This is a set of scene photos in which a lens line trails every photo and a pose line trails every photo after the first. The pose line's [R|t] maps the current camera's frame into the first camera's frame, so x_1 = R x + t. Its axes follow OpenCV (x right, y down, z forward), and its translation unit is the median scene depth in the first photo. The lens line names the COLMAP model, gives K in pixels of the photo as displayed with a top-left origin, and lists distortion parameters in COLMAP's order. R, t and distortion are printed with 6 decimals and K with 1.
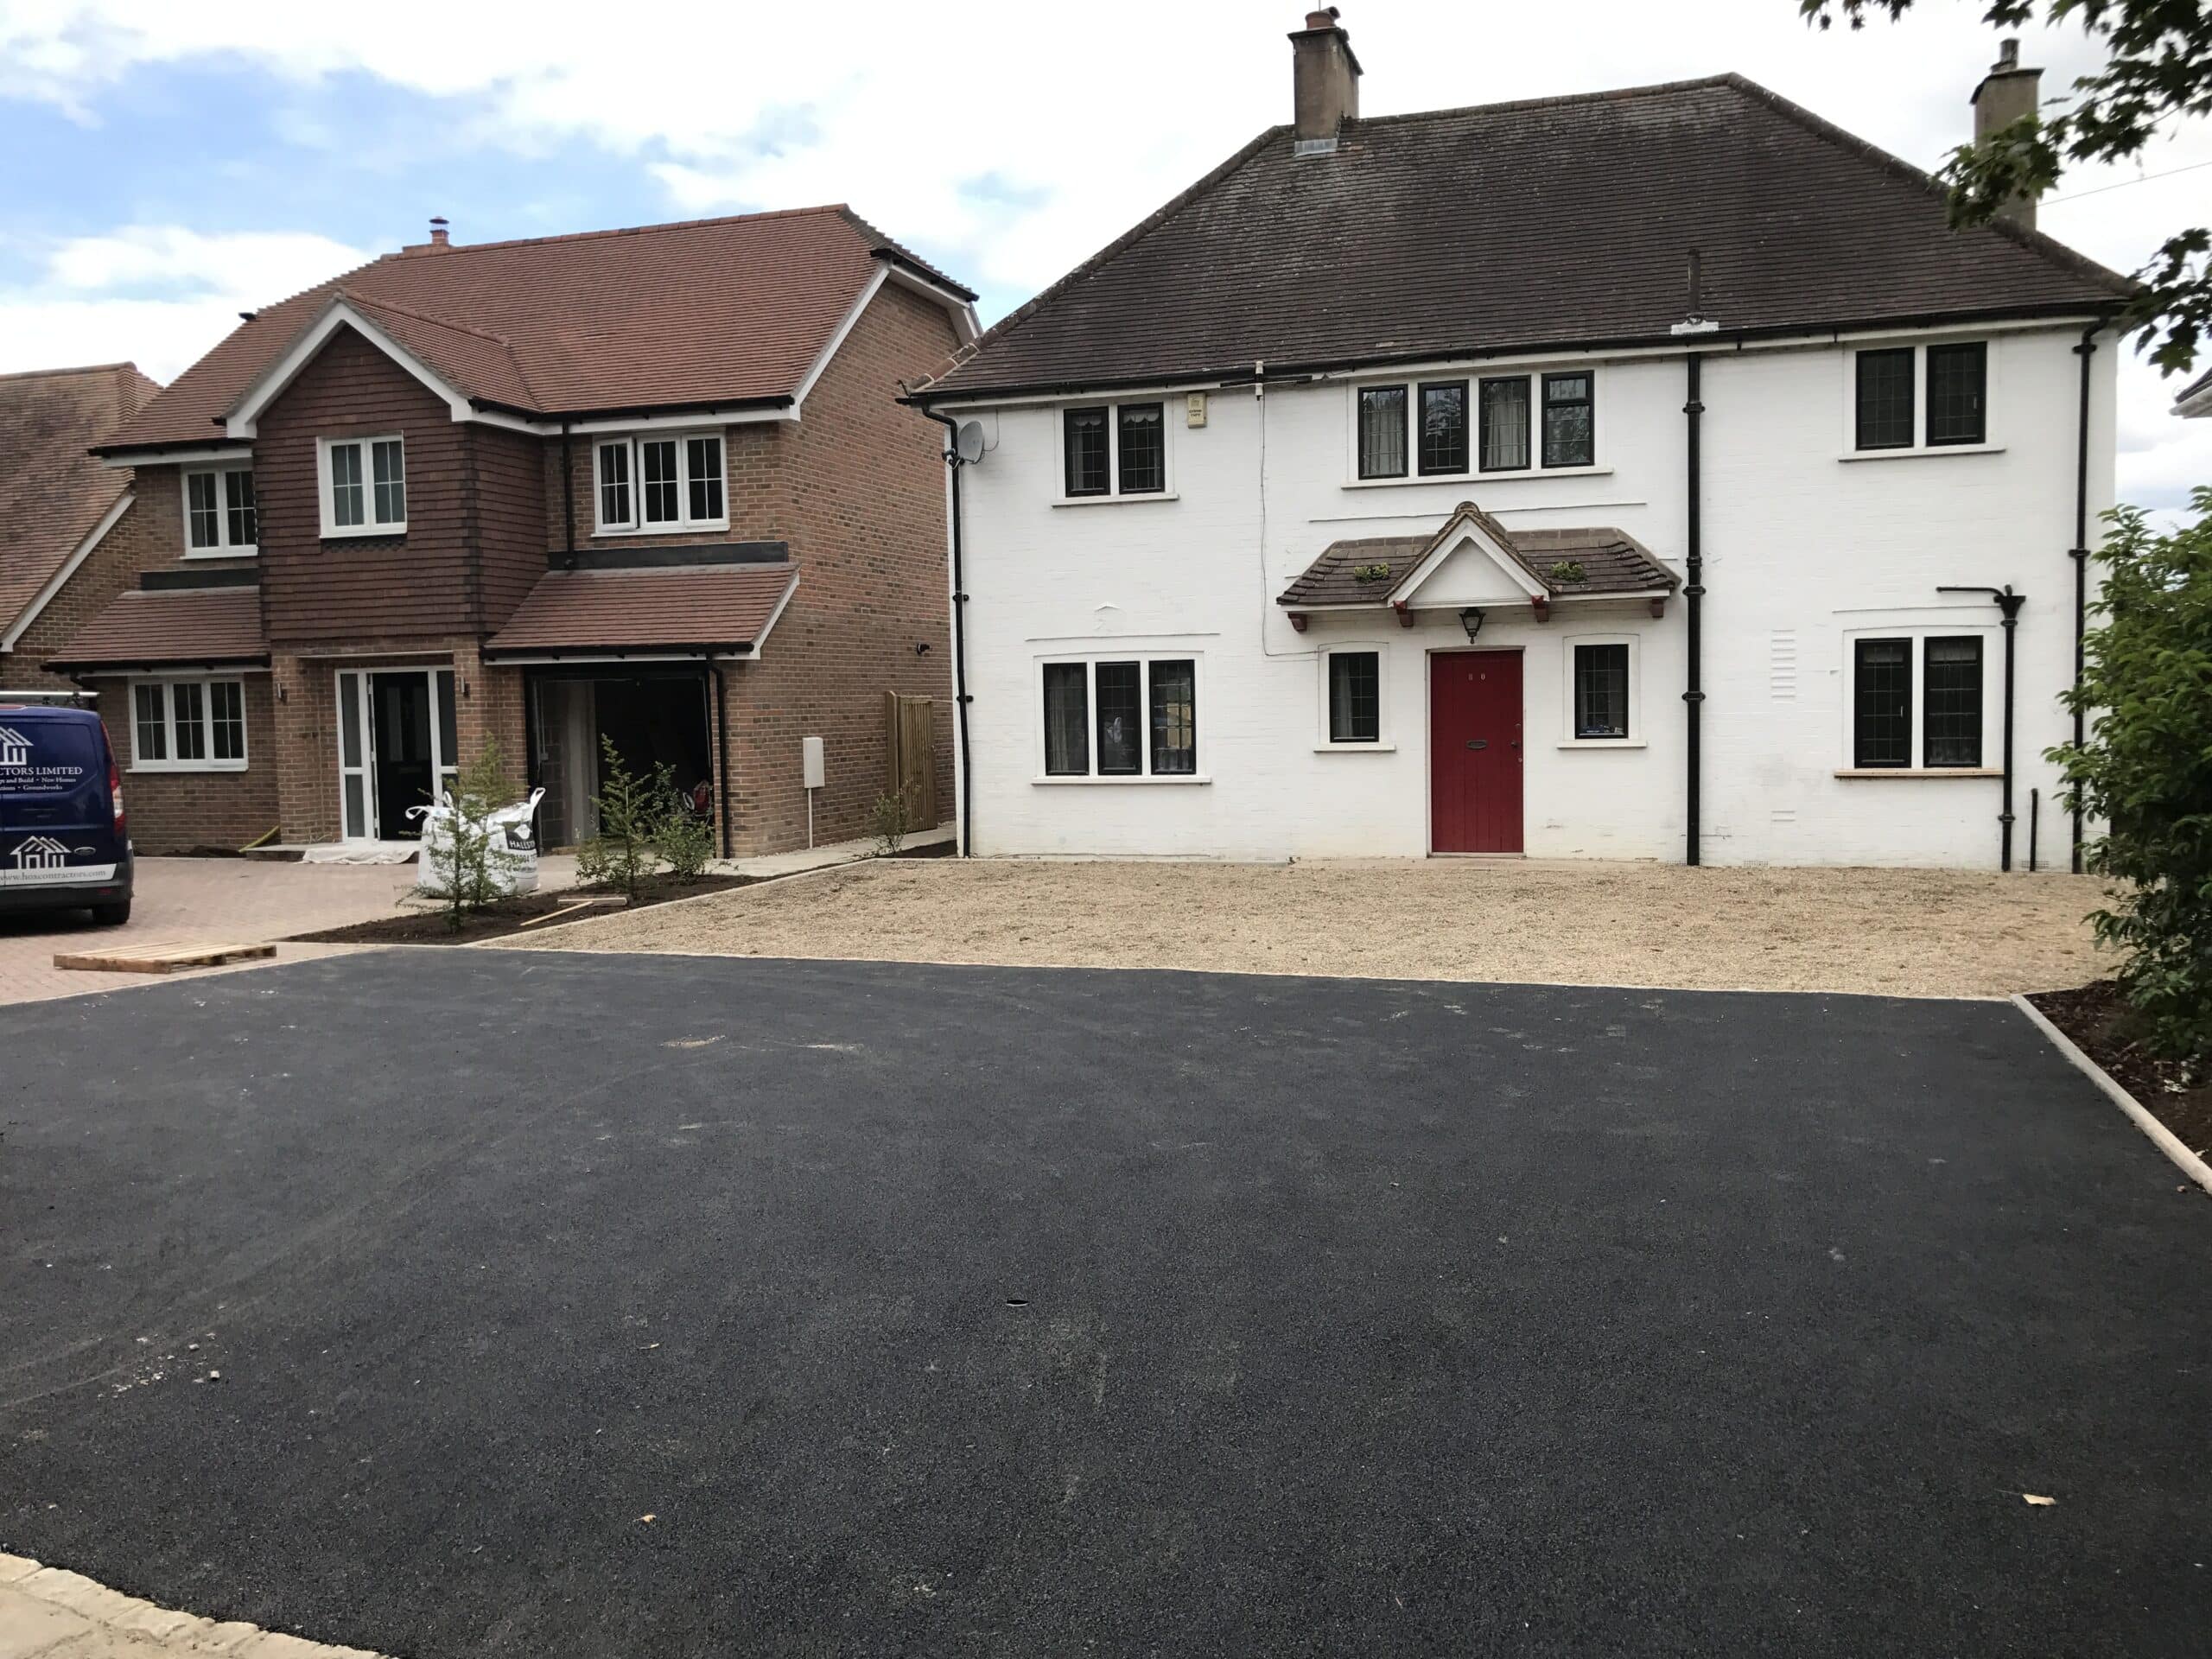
lens RADIAL K [[1794.5, 0, 1085.5], [0, 1794.5, 817.7], [0, 0, 1]] dist [0.013420, -0.039734]
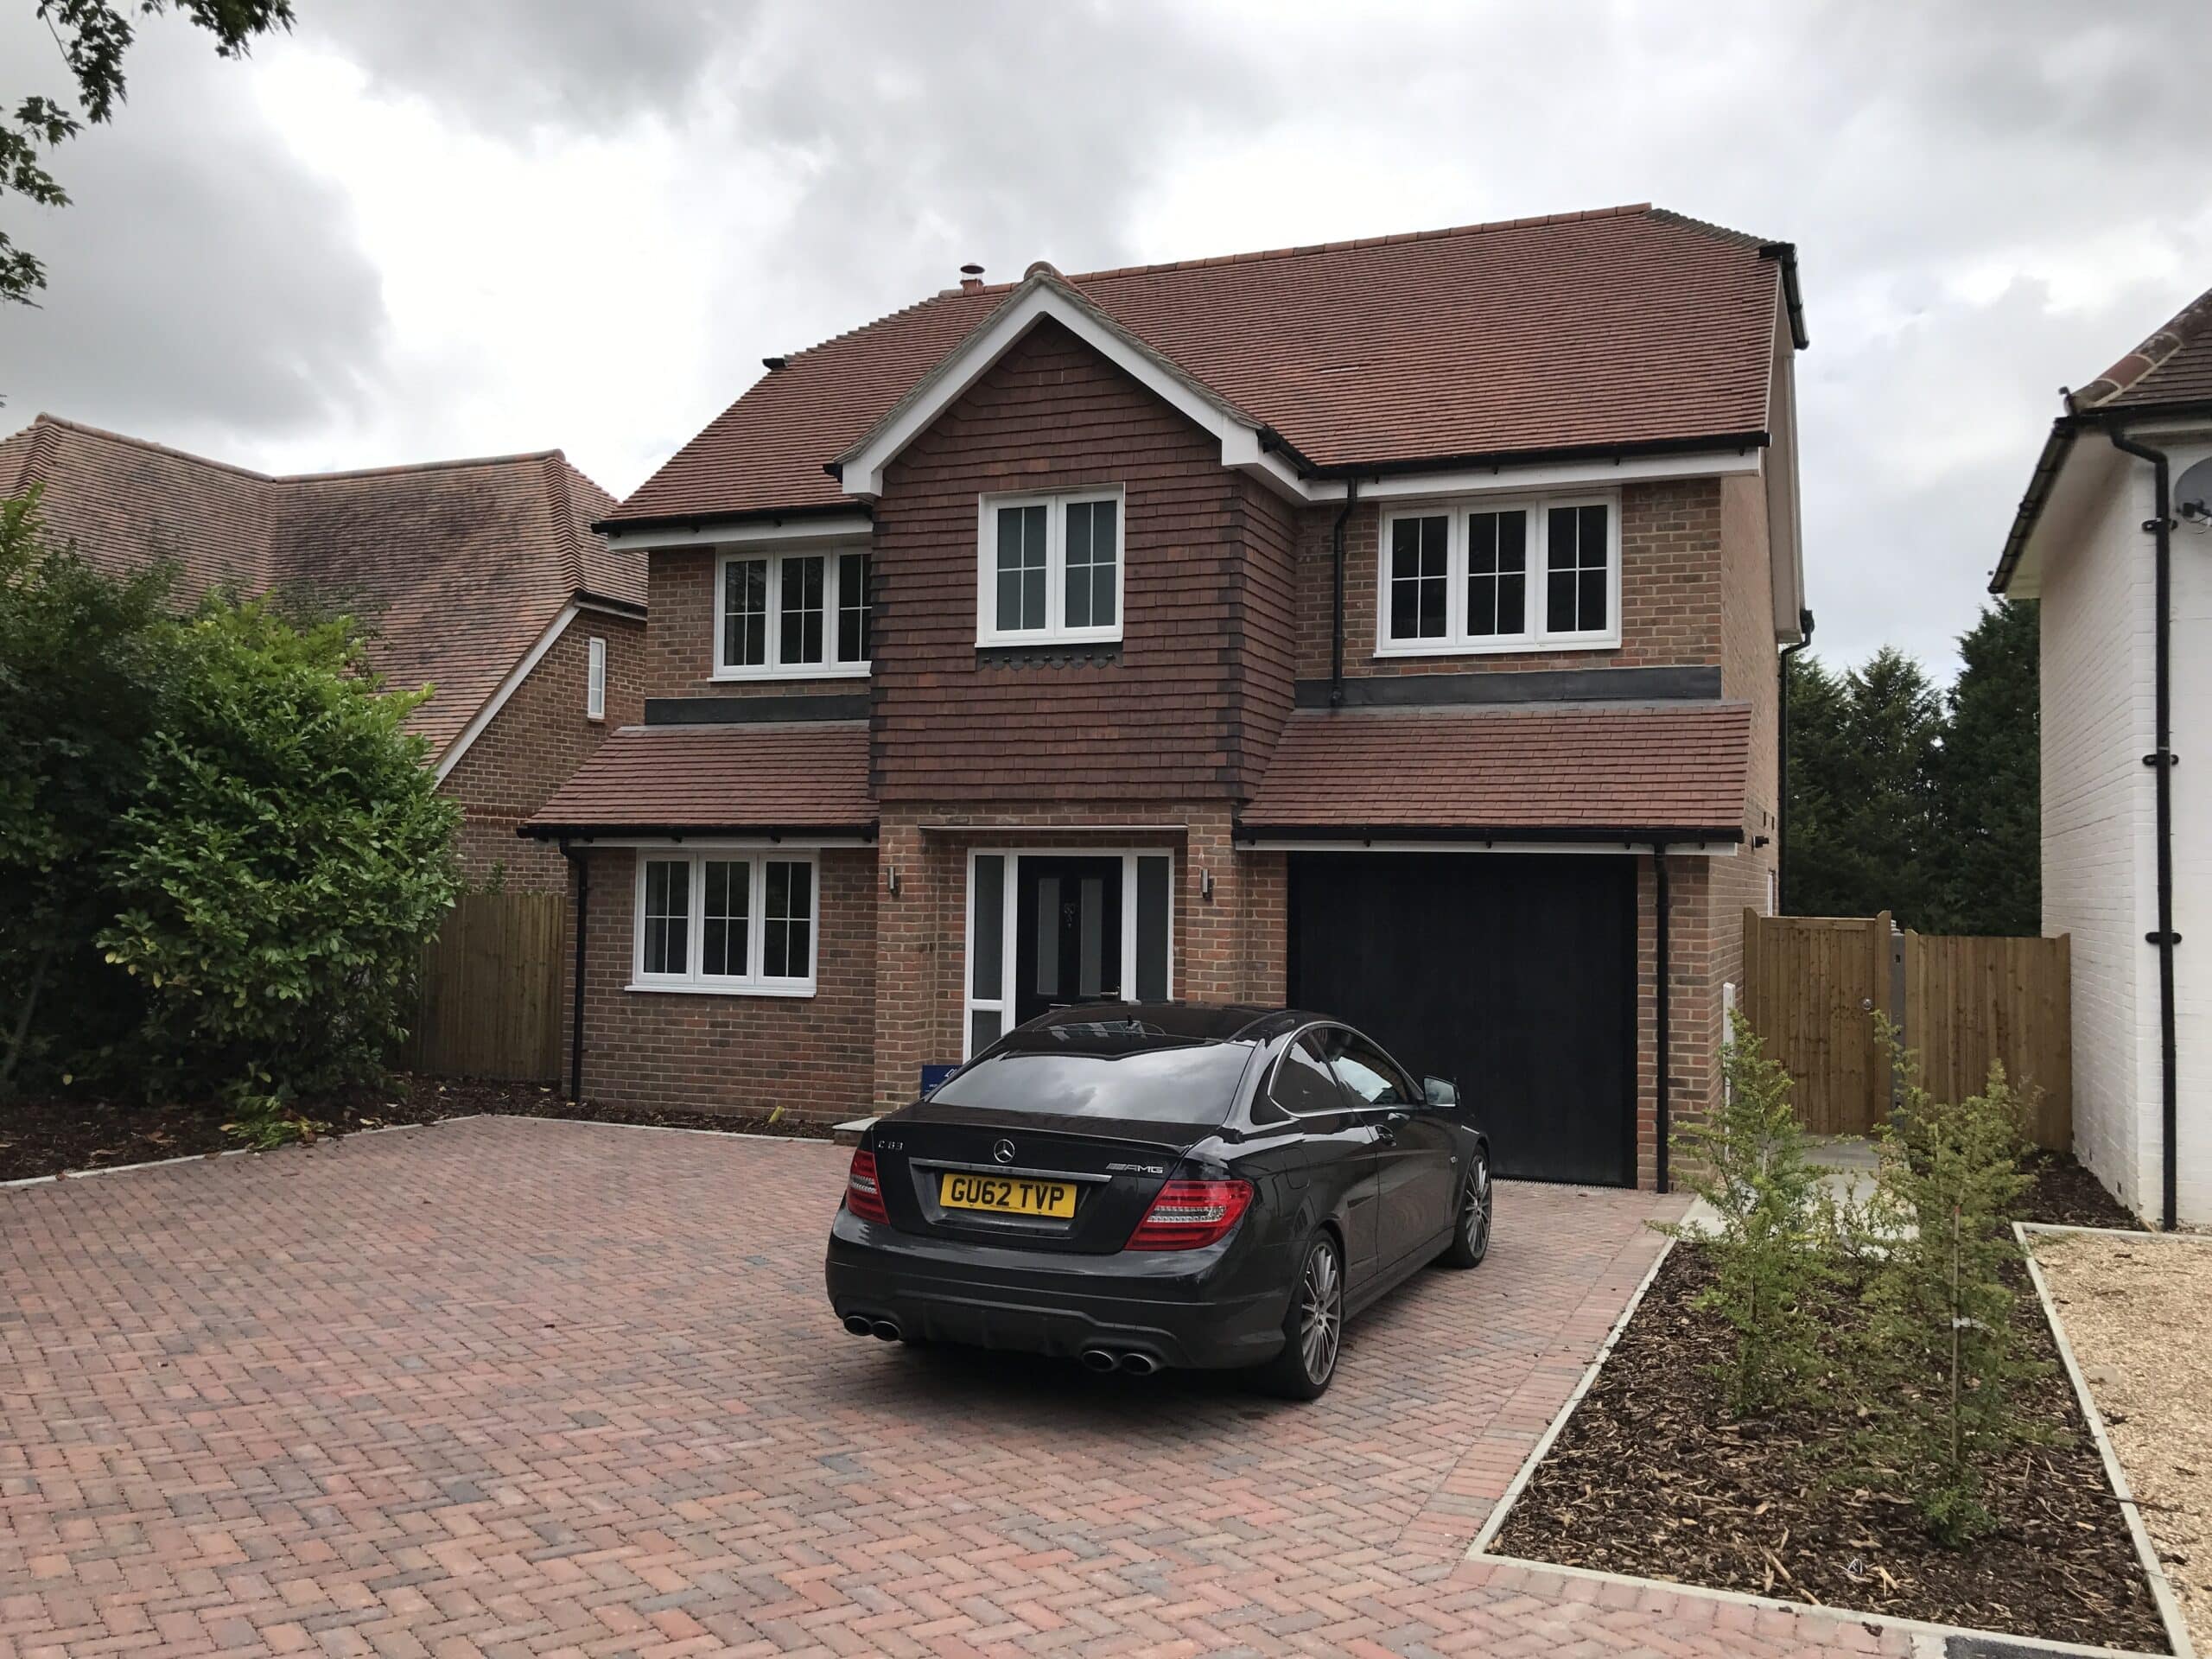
lens RADIAL K [[1794.5, 0, 1133.0], [0, 1794.5, 831.8], [0, 0, 1]] dist [0.013420, -0.039734]
pose [[0.996284, 0.030093, -0.080701, -0.313826], [-0.037562, 0.994985, -0.092698, -0.031192], [0.077507, 0.095385, 0.992418, 0.365787]]
